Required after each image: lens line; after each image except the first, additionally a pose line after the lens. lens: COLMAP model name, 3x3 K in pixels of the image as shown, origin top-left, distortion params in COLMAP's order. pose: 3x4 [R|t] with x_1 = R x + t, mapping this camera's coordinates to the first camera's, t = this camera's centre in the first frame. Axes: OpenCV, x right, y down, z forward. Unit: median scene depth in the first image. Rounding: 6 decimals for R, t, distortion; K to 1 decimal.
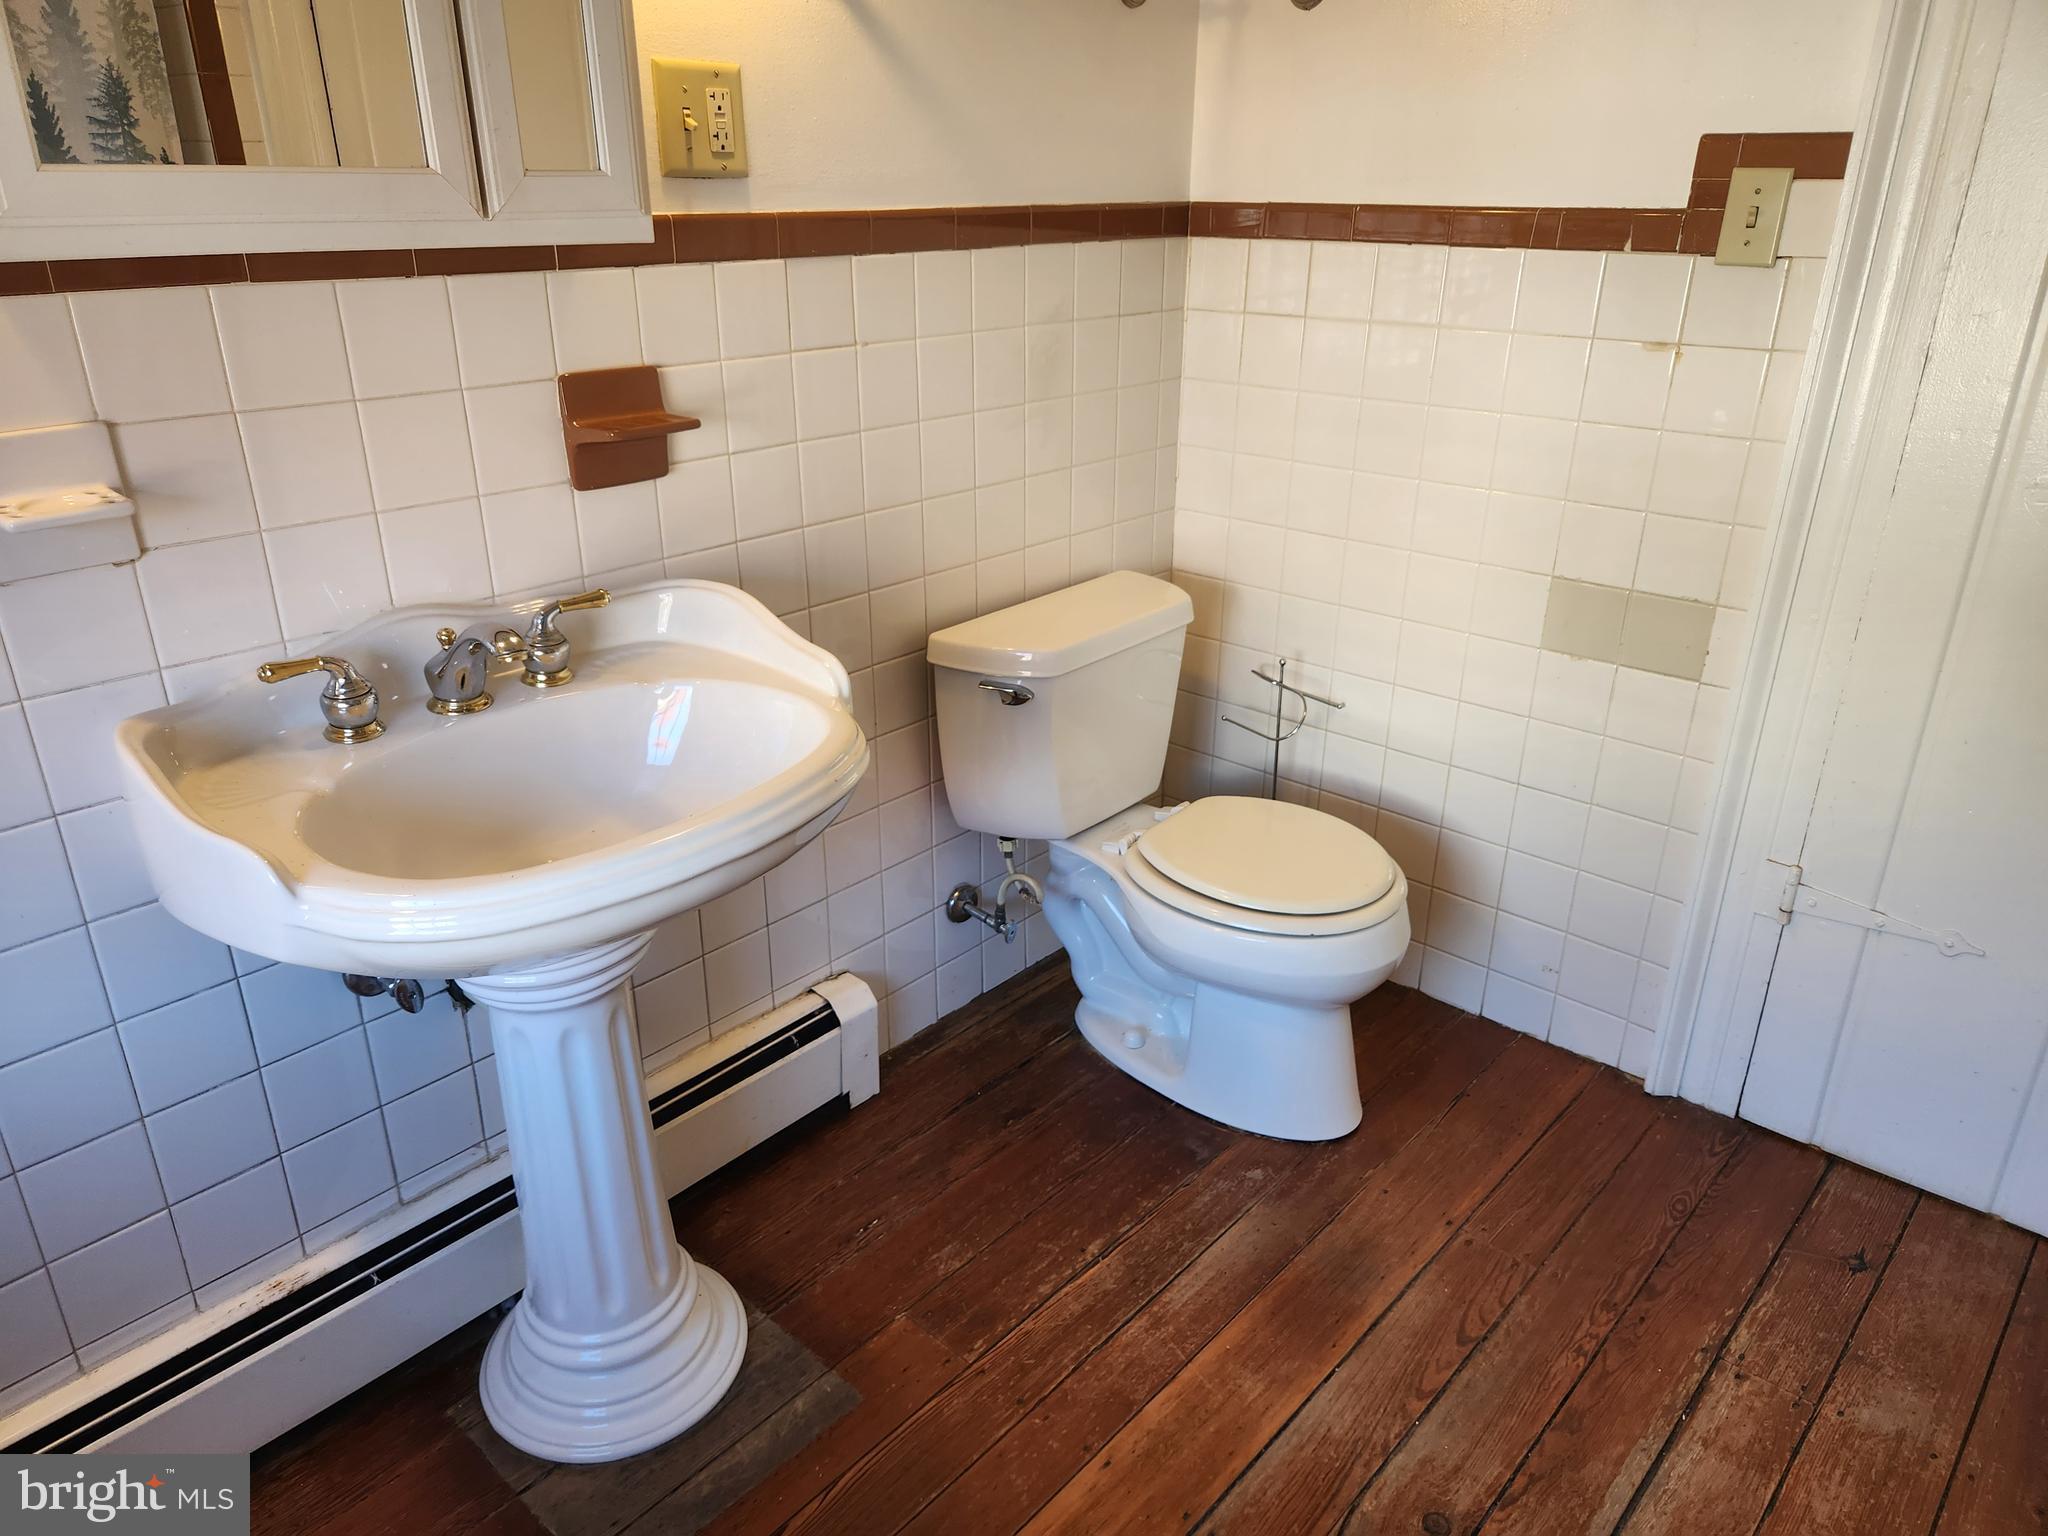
lens RADIAL K [[1386.8, 0, 1008.8], [0, 1386.8, 756.9], [0, 0, 1]] dist [0.060467, -0.047852]
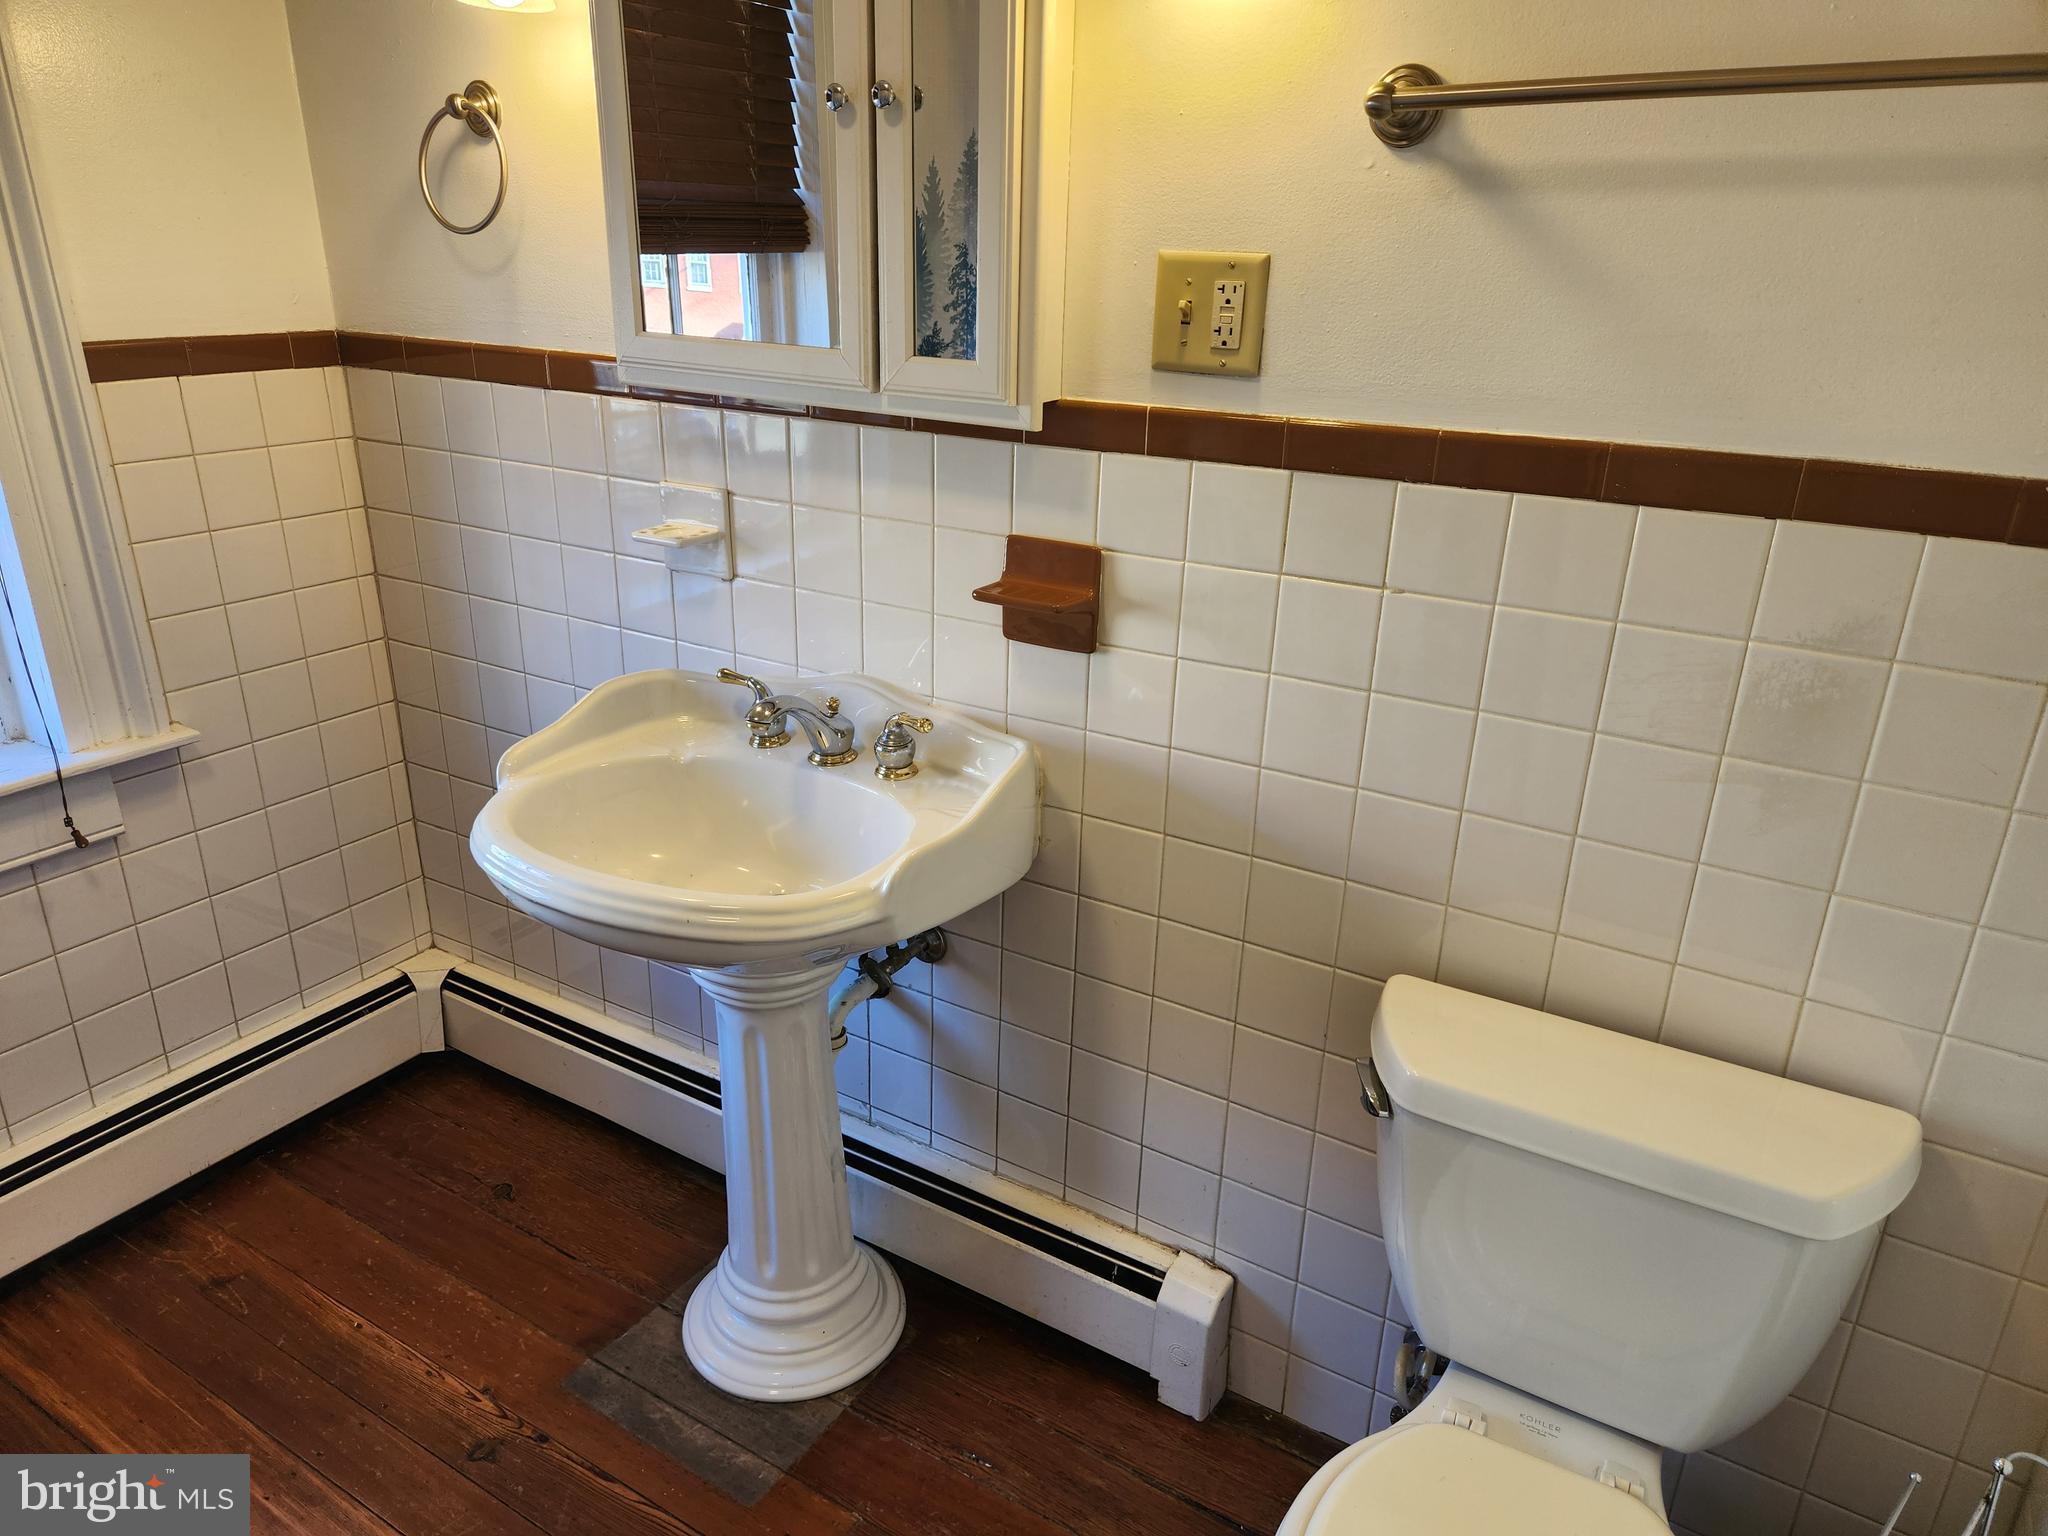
lens RADIAL K [[1386.8, 0, 1011.4], [0, 1386.8, 763.9], [0, 0, 1]] dist [0.060467, -0.047852]
pose [[0.179318, 0.360703, -0.915281, 0.685401], [-0.398687, 0.877183, 0.267580, -0.380168], [0.899385, 0.316928, 0.301102, 0.687811]]
